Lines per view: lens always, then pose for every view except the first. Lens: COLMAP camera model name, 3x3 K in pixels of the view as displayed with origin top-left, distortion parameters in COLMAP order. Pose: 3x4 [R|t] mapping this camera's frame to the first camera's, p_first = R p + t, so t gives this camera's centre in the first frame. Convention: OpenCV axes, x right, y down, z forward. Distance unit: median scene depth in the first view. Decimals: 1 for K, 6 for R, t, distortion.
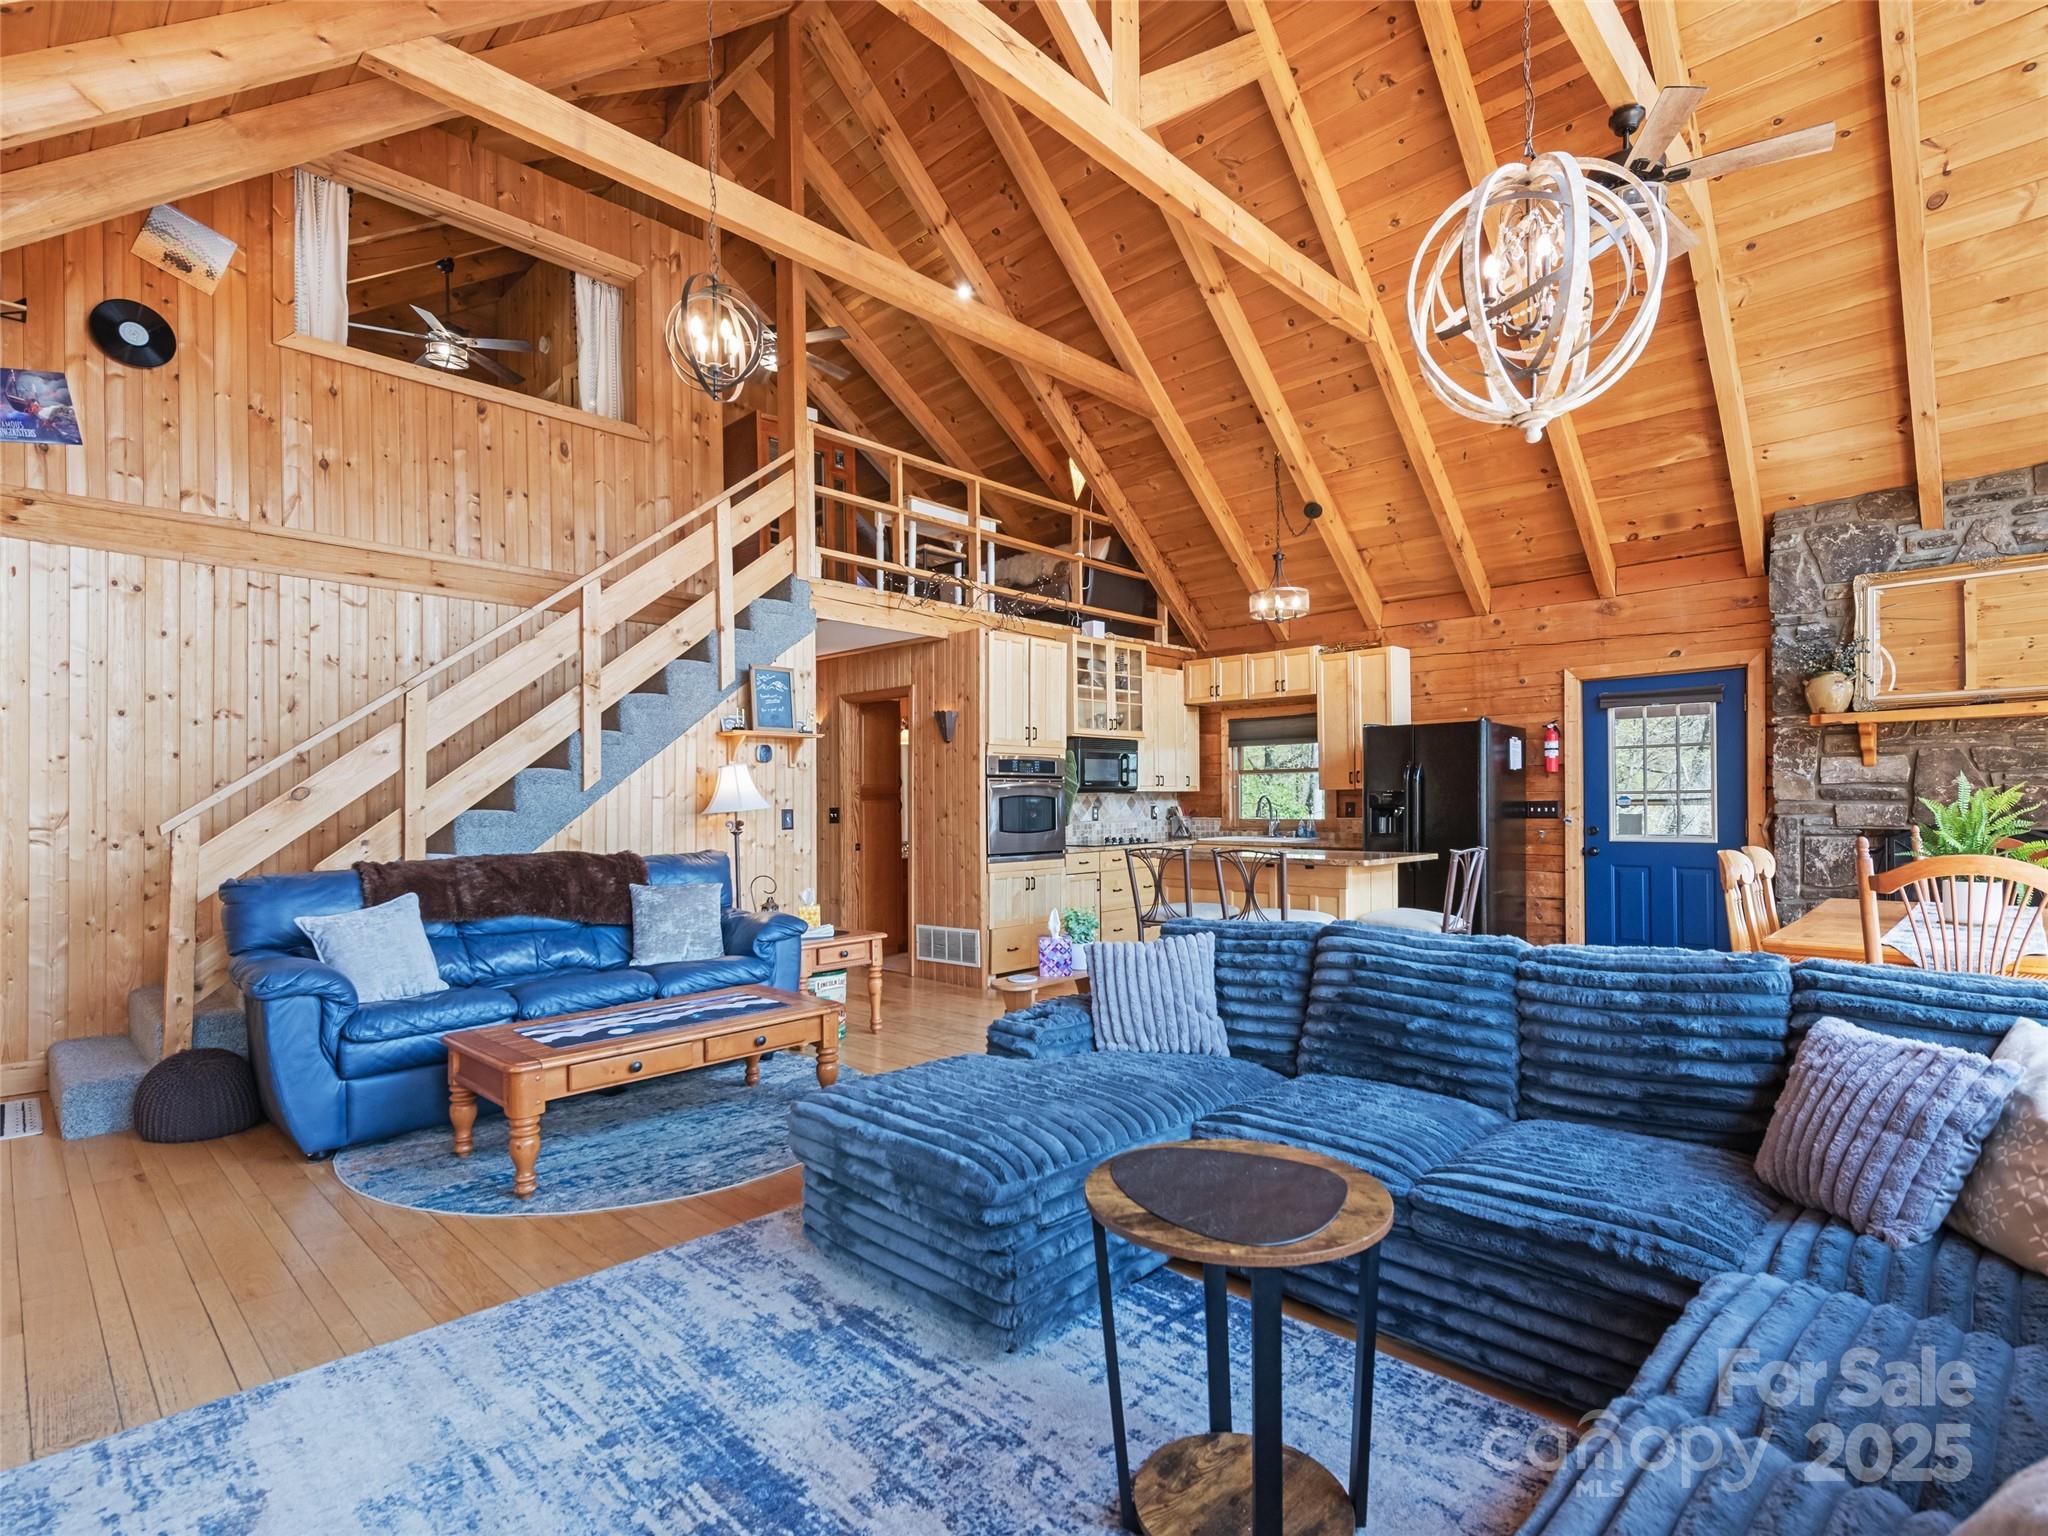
lens RADIAL K [[951.2, 0, 1023.2], [0, 951.2, 802.3], [0, 0, 1]] dist [0.005564, 0.001996]
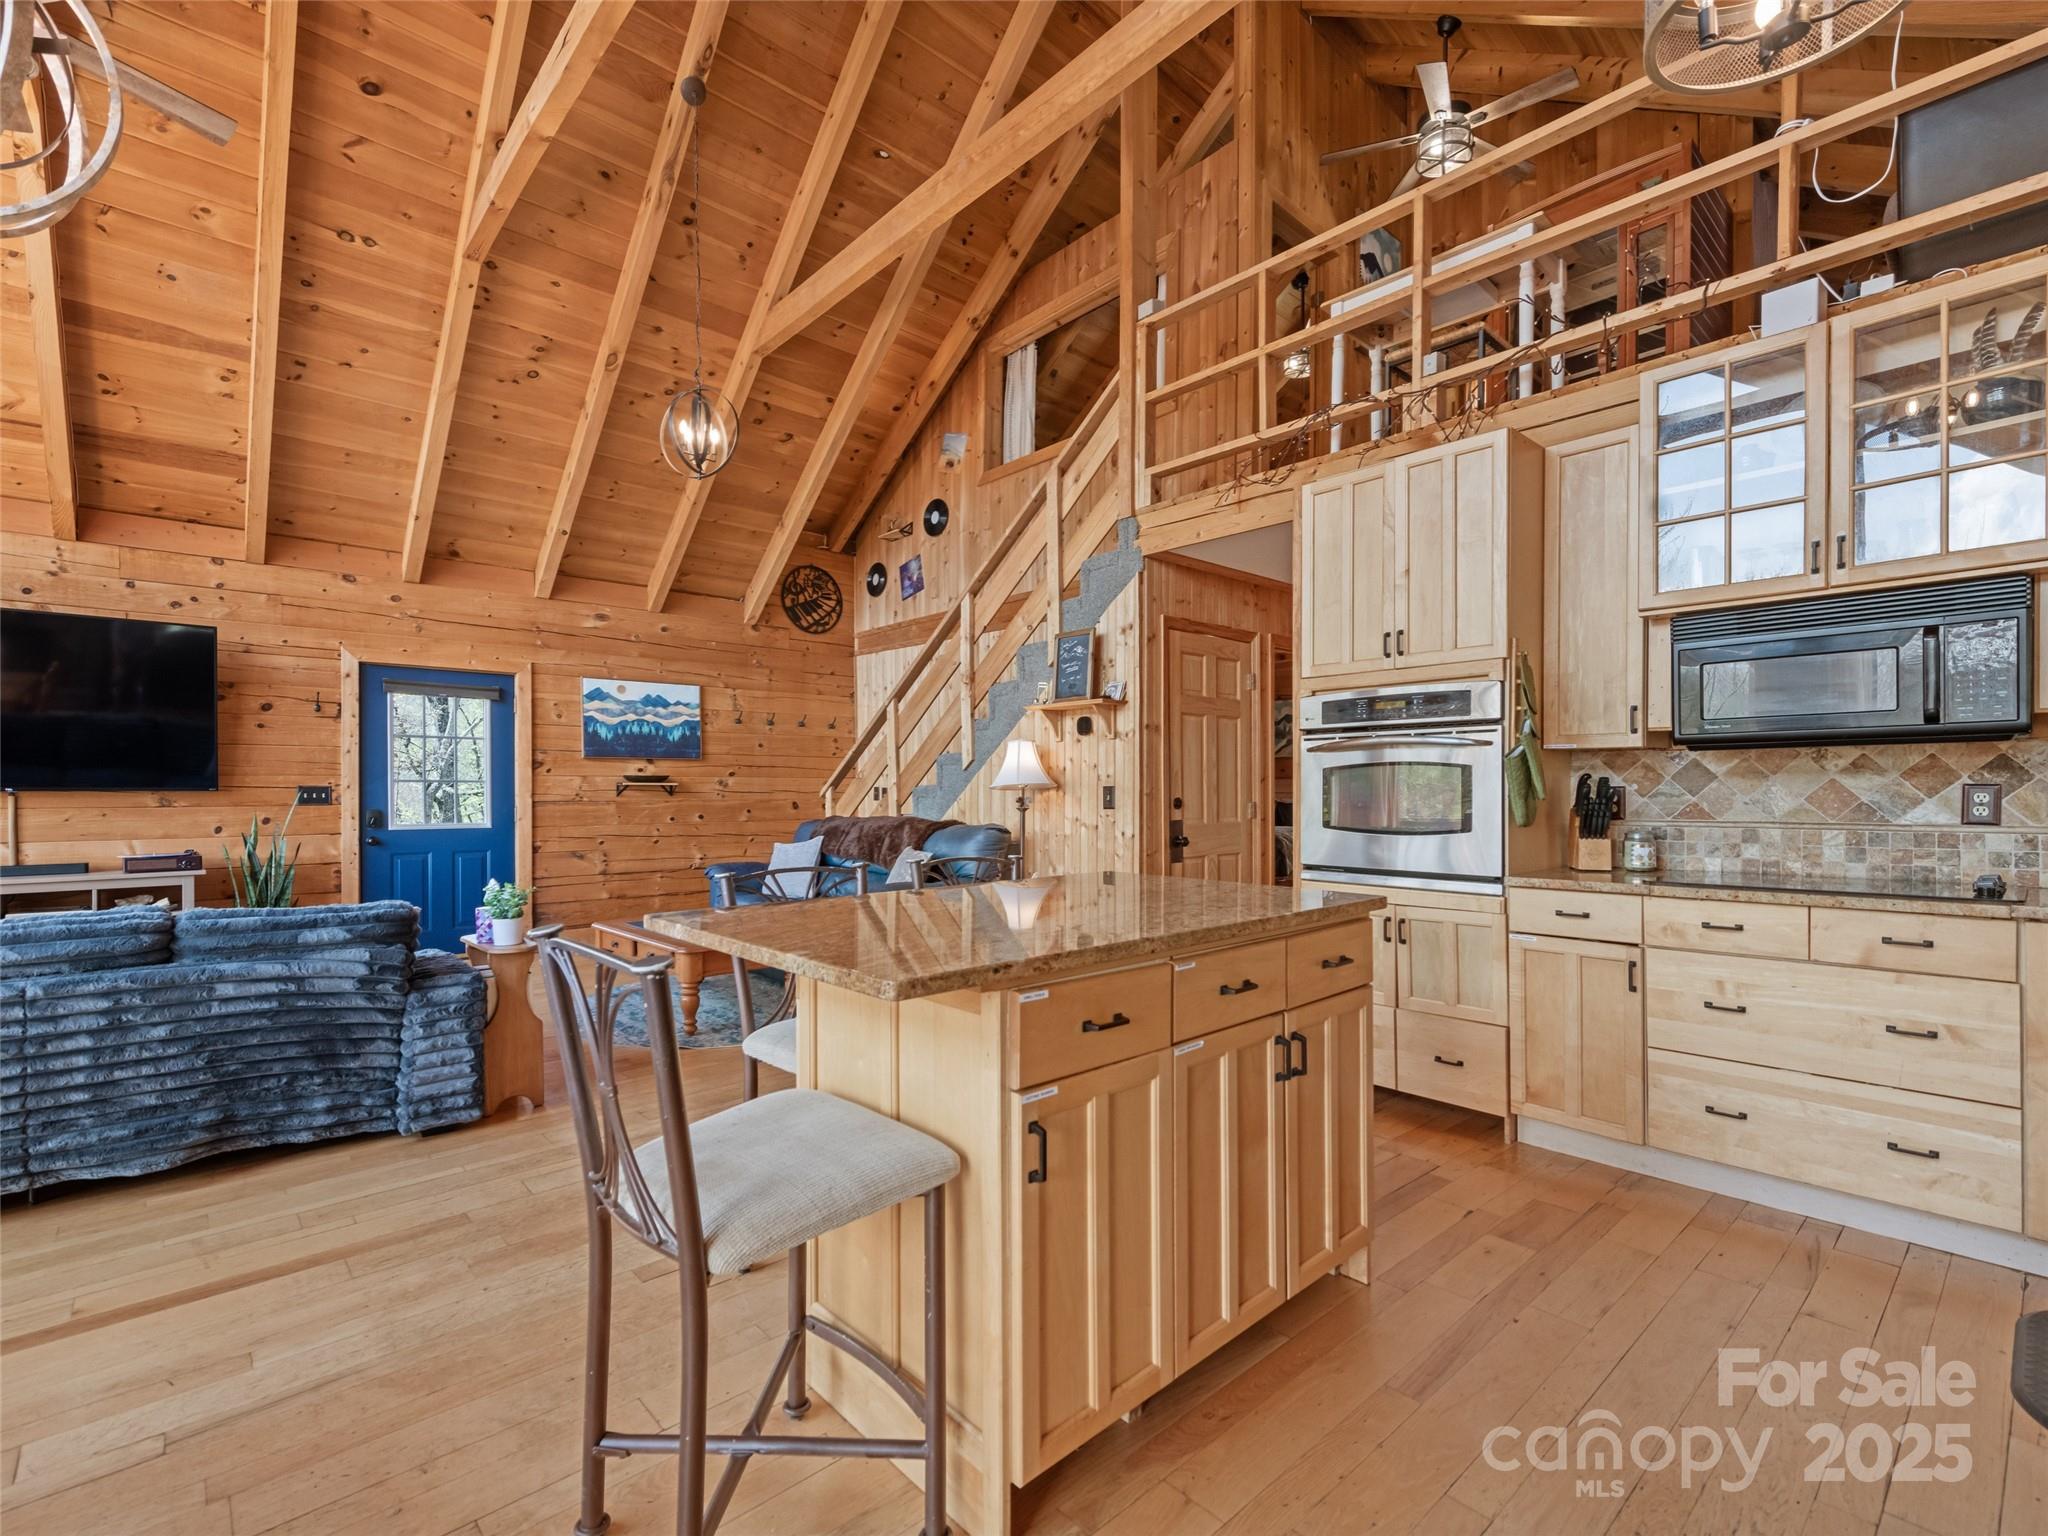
lens RADIAL K [[930.4, 0, 1019.5], [0, 930.4, 788.1], [0, 0, 1]] dist [0.004803, 0.001652]
pose [[-0.049946, 0.007270, -0.998725, 0.550812], [0.001931, 0.999972, 0.007182, 0.003143], [0.998750, -0.001570, -0.049959, 0.846547]]
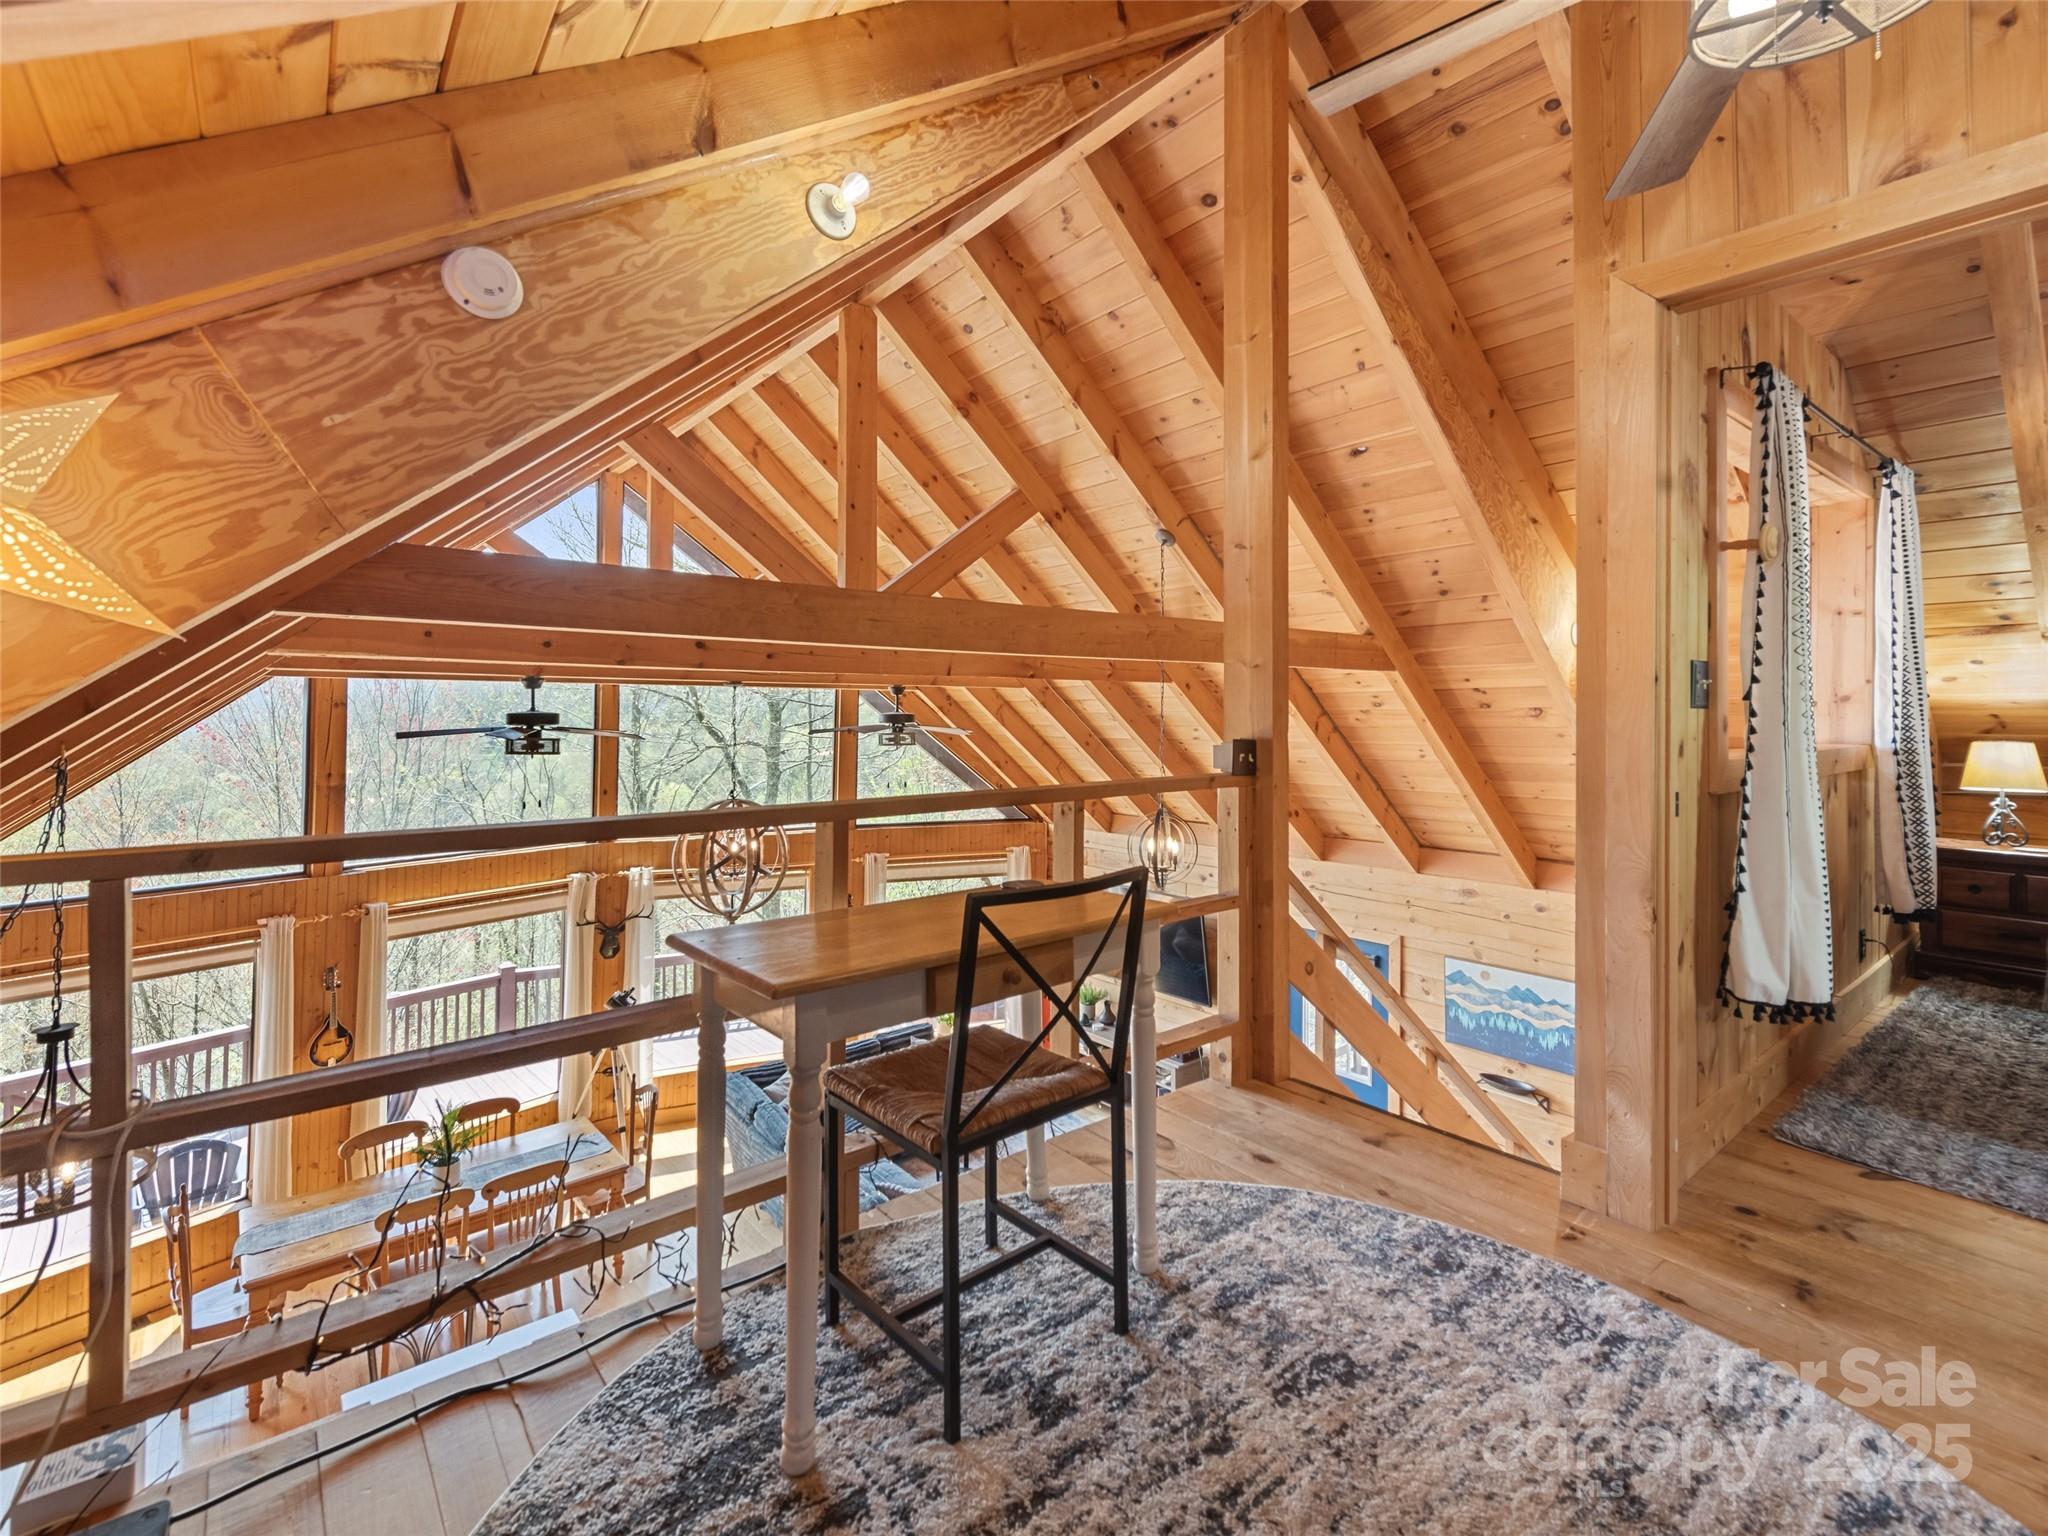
lens RADIAL K [[930.4, 0, 1028.2], [0, 930.4, 703.2], [0, 0, 1]] dist [0.004803, 0.001652]
pose [[-0.993107, 0.013337, 0.116448, -0.167635], [0.012206, 0.999871, -0.010421, -0.390478], [-0.116572, -0.008928, -0.993142, 1.359114]]
